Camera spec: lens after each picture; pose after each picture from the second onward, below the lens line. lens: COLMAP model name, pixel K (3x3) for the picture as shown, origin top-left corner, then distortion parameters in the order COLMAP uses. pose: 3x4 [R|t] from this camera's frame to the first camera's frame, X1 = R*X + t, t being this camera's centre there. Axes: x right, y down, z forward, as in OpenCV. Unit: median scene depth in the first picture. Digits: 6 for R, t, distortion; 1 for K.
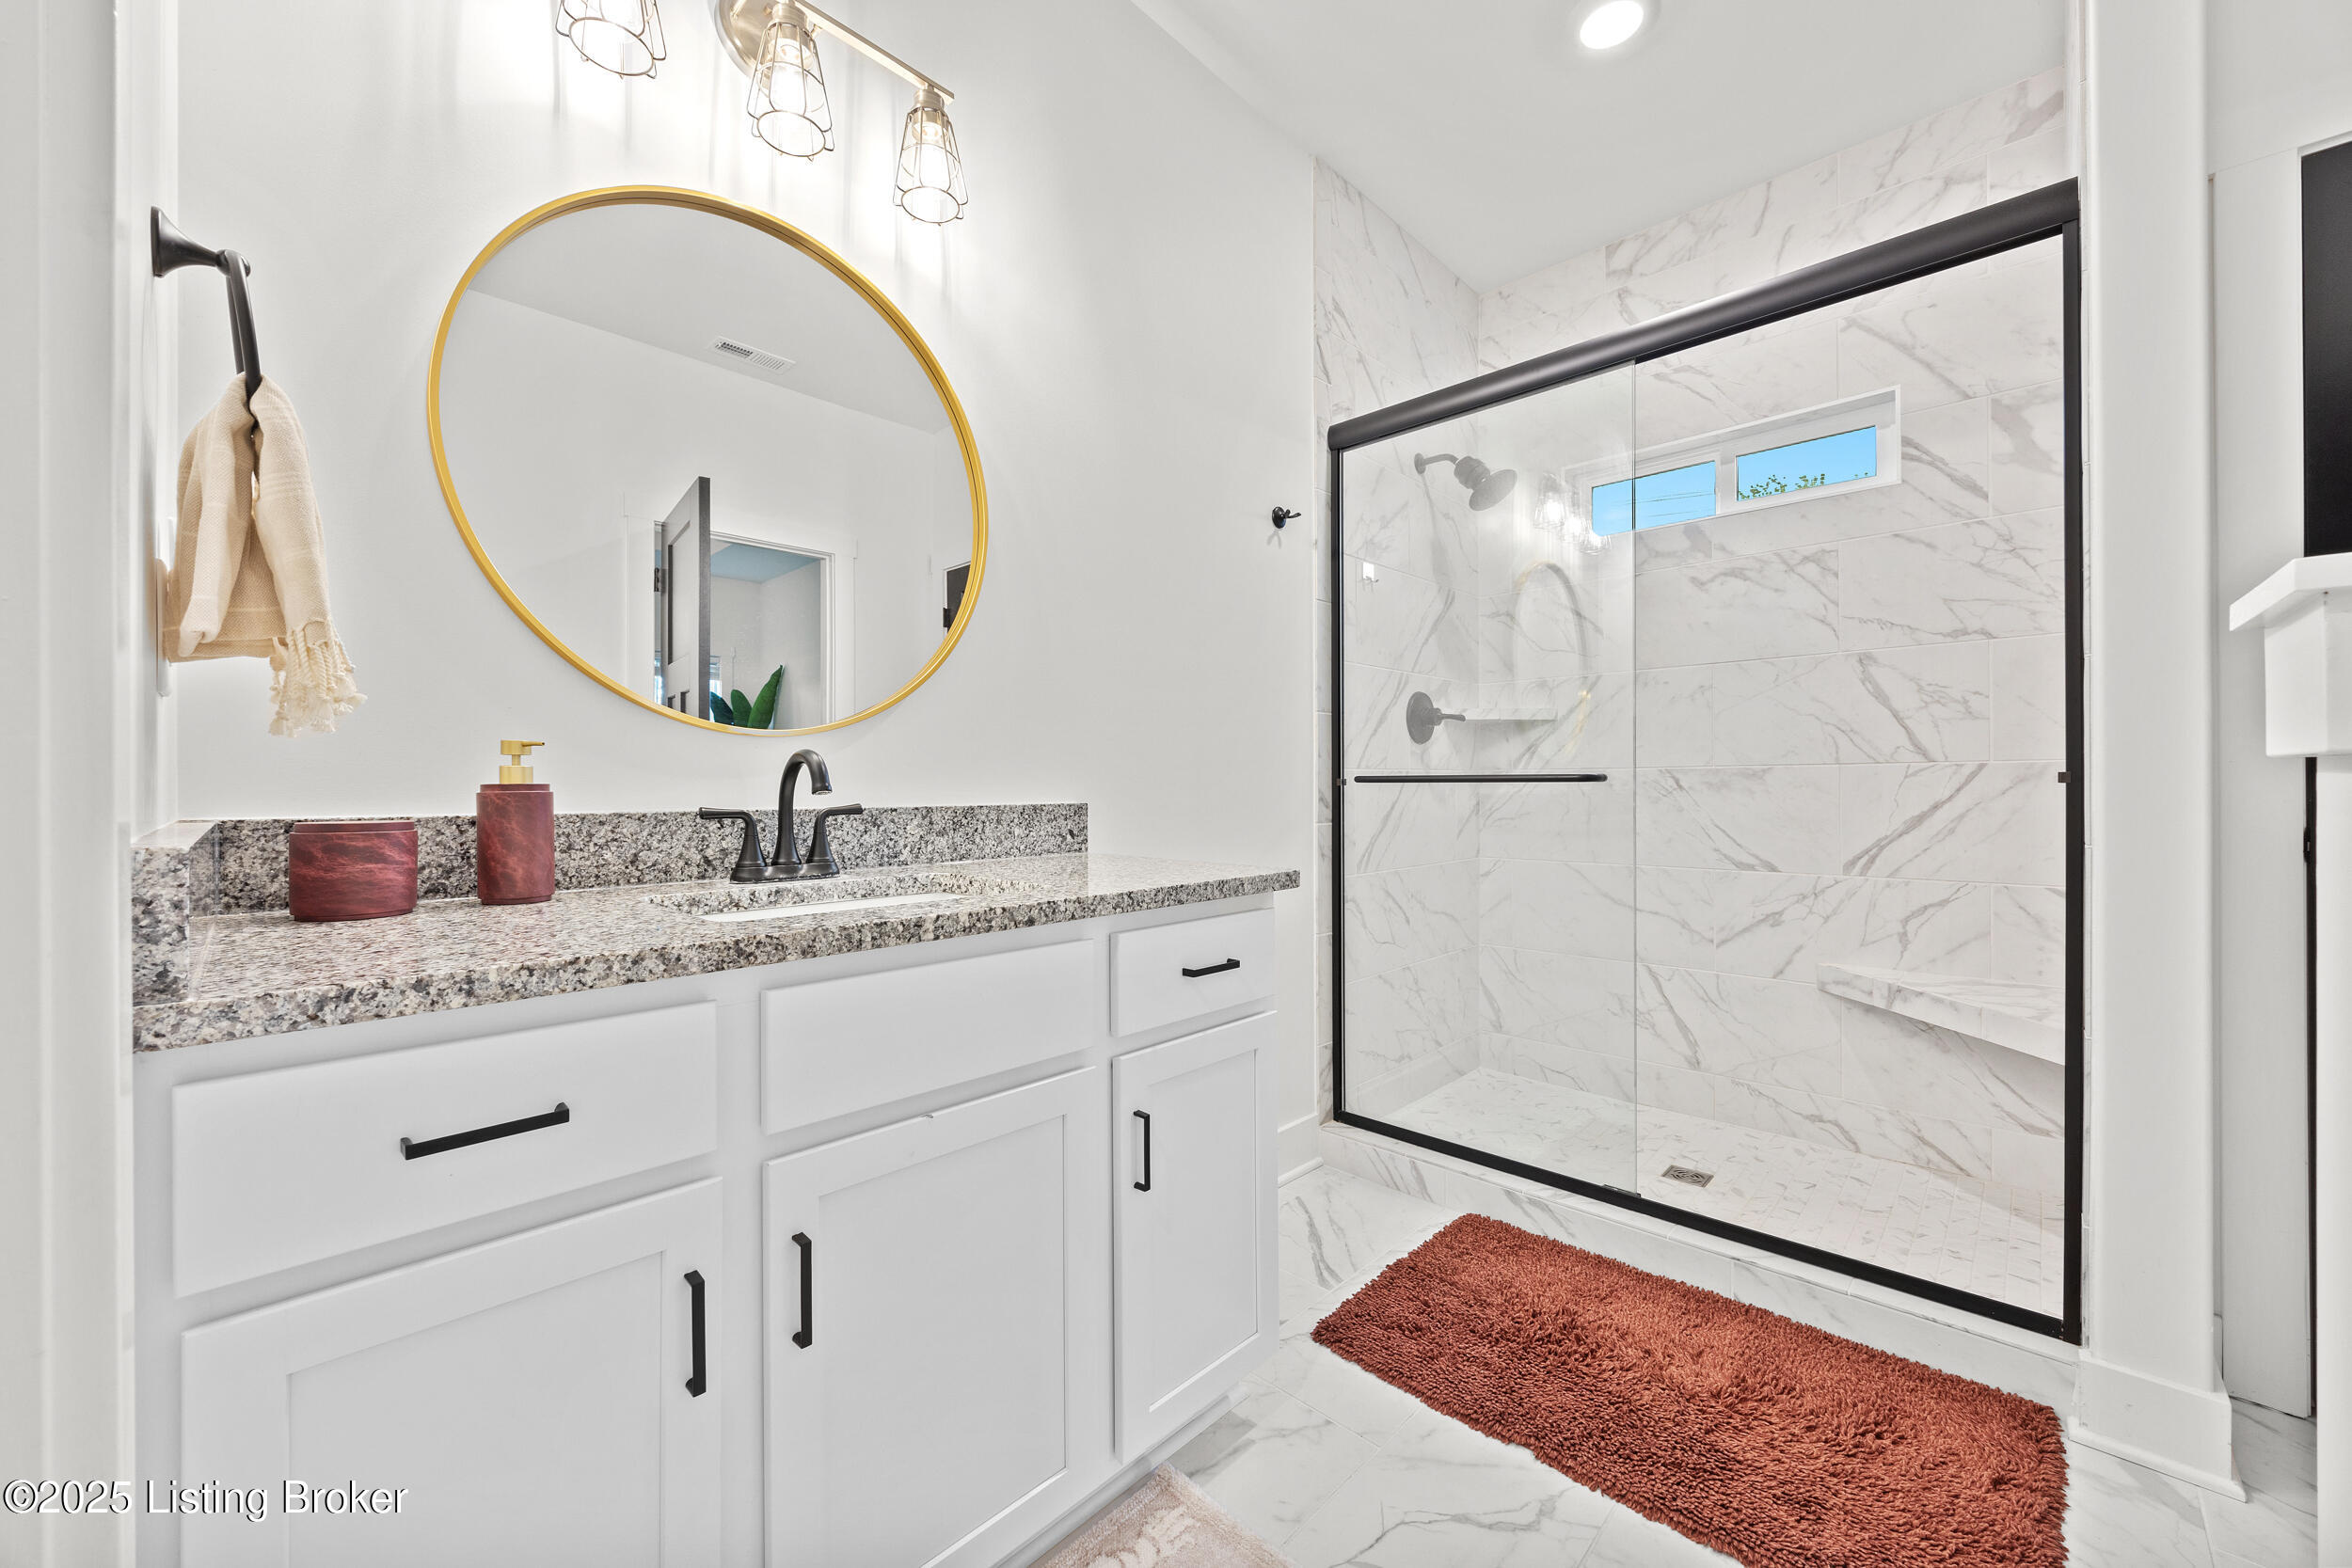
lens RADIAL K [[898.9, 0, 1185.2], [0, 898.9, 788.6], [0, 0, 1]] dist [-0.004764, 0.000342]
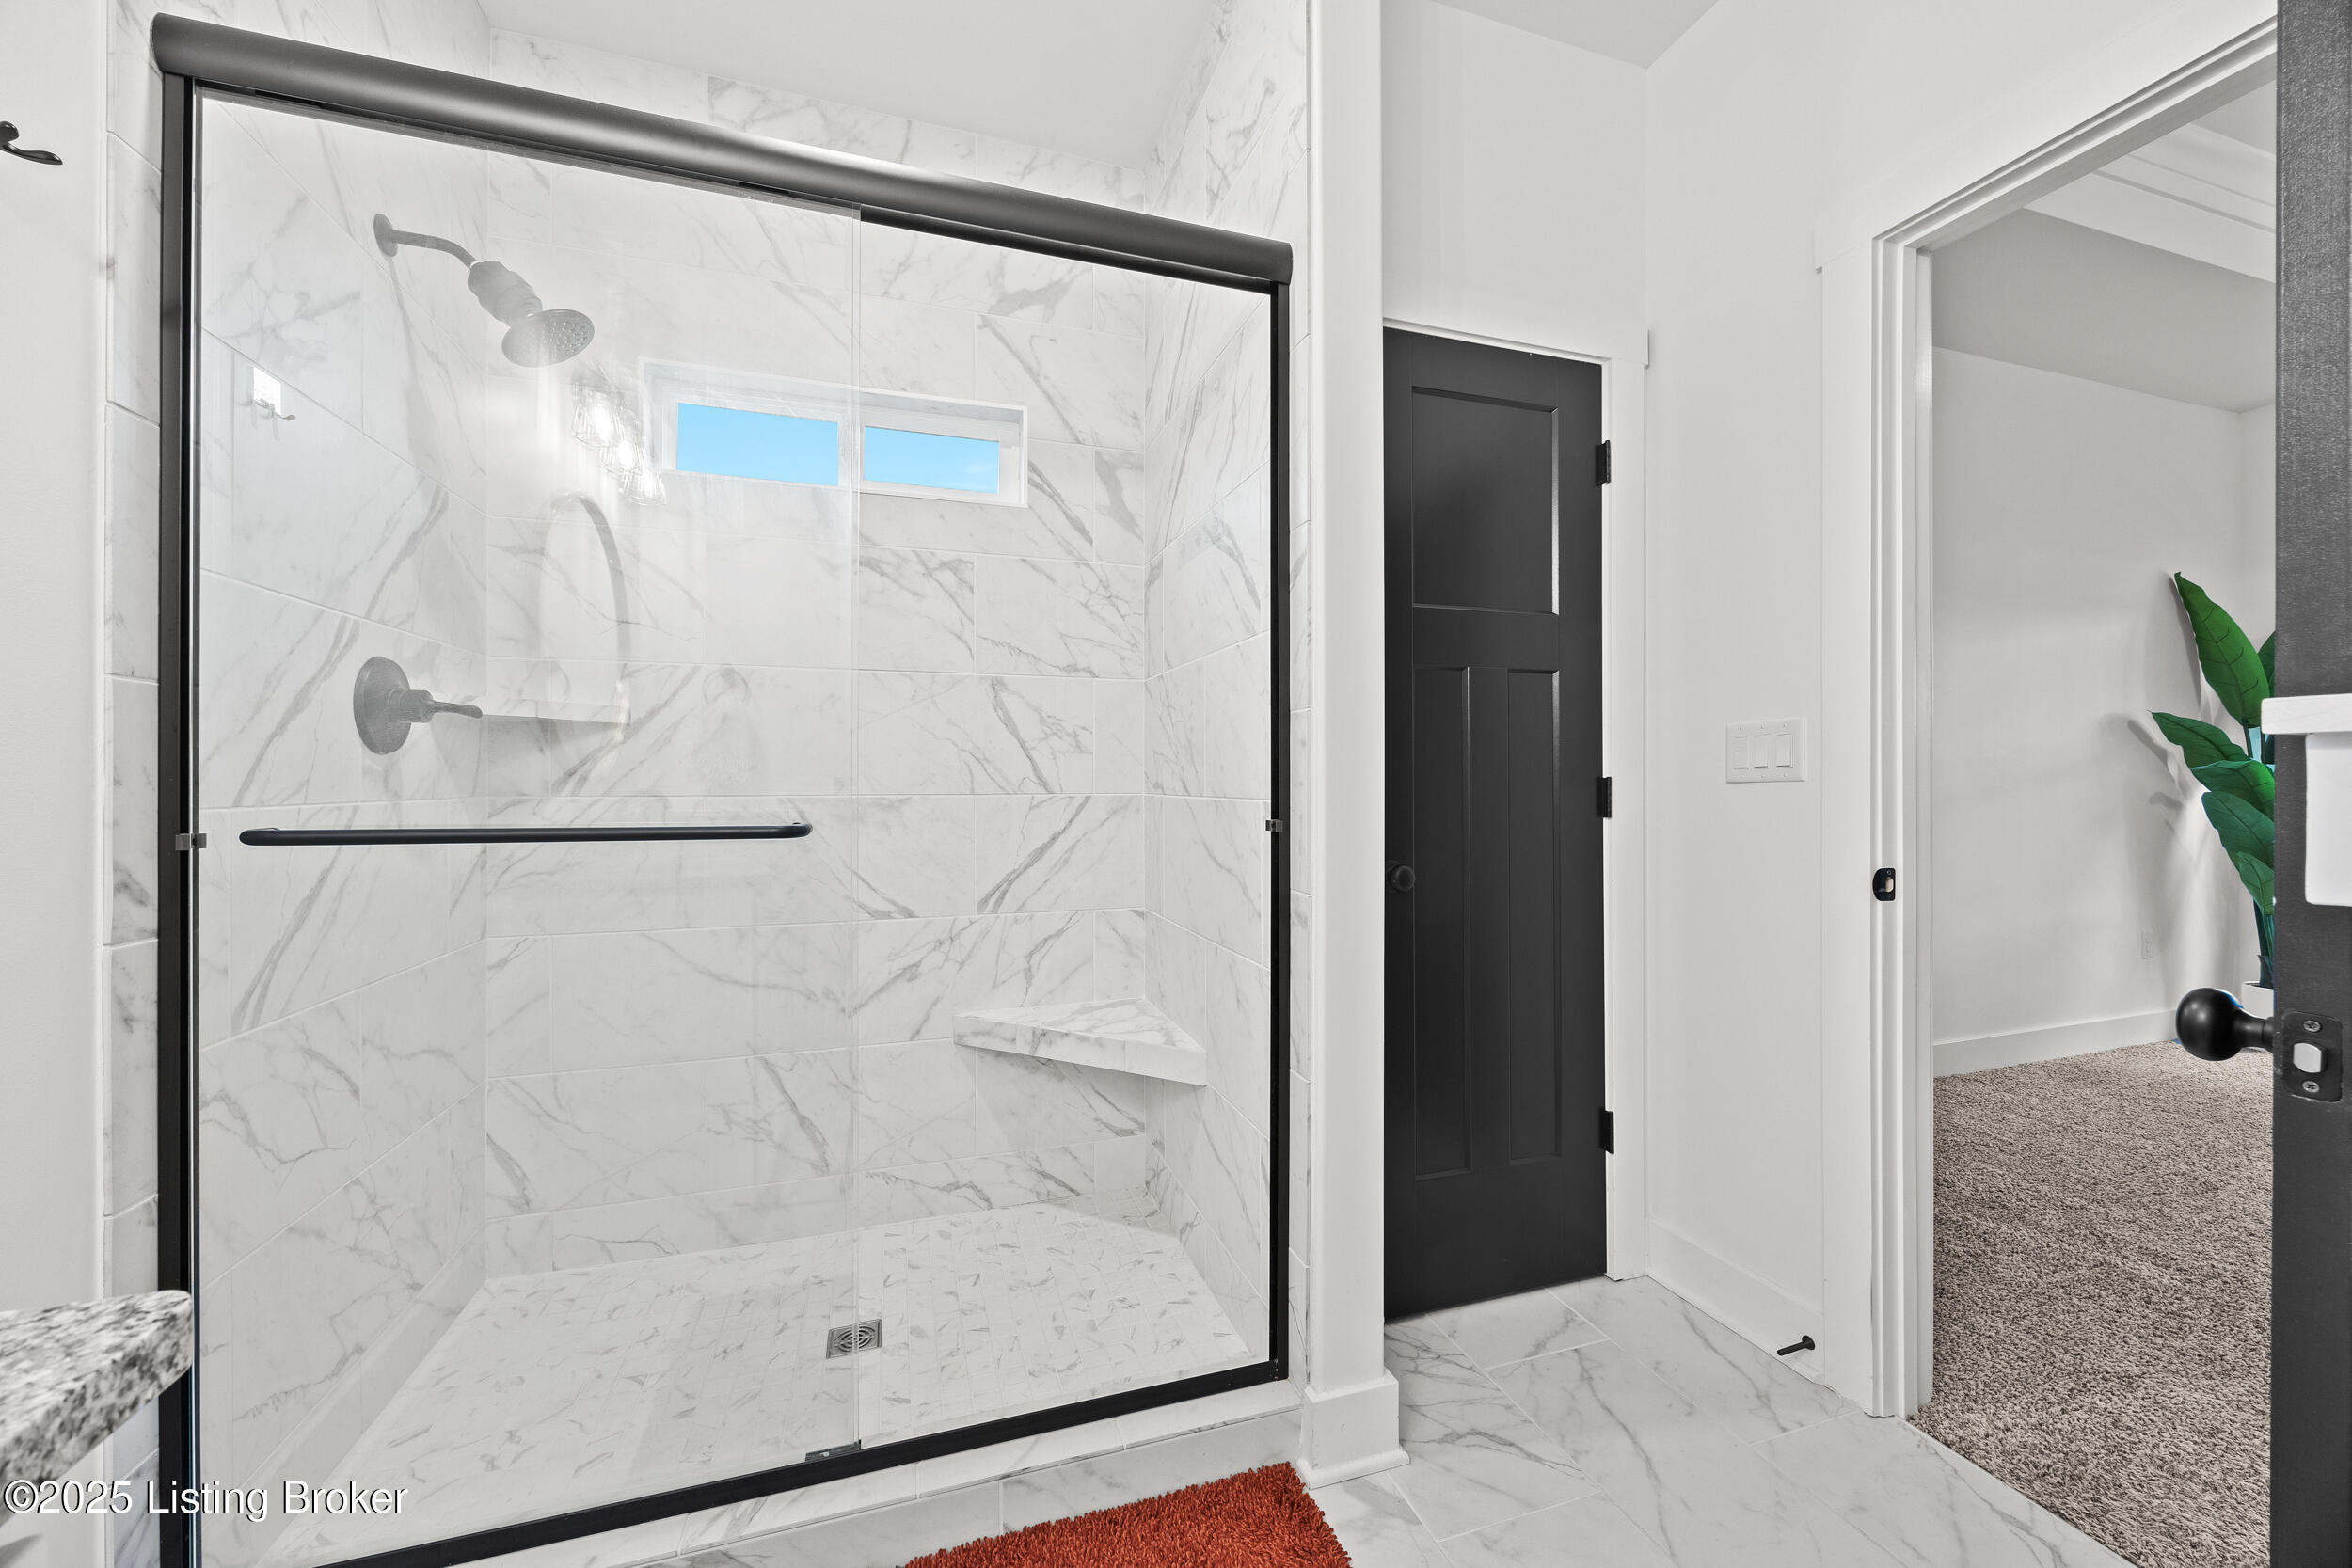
lens RADIAL K [[898.9, 0, 1192.7], [0, 898.9, 786.1], [0, 0, 1]] dist [-0.004764, 0.000342]
pose [[0.474683, 0.002720, 0.880153, 0.022241], [-0.000864, 0.999996, -0.002624, -0.034074], [-0.880156, 0.000486, 0.474683, 0.364799]]
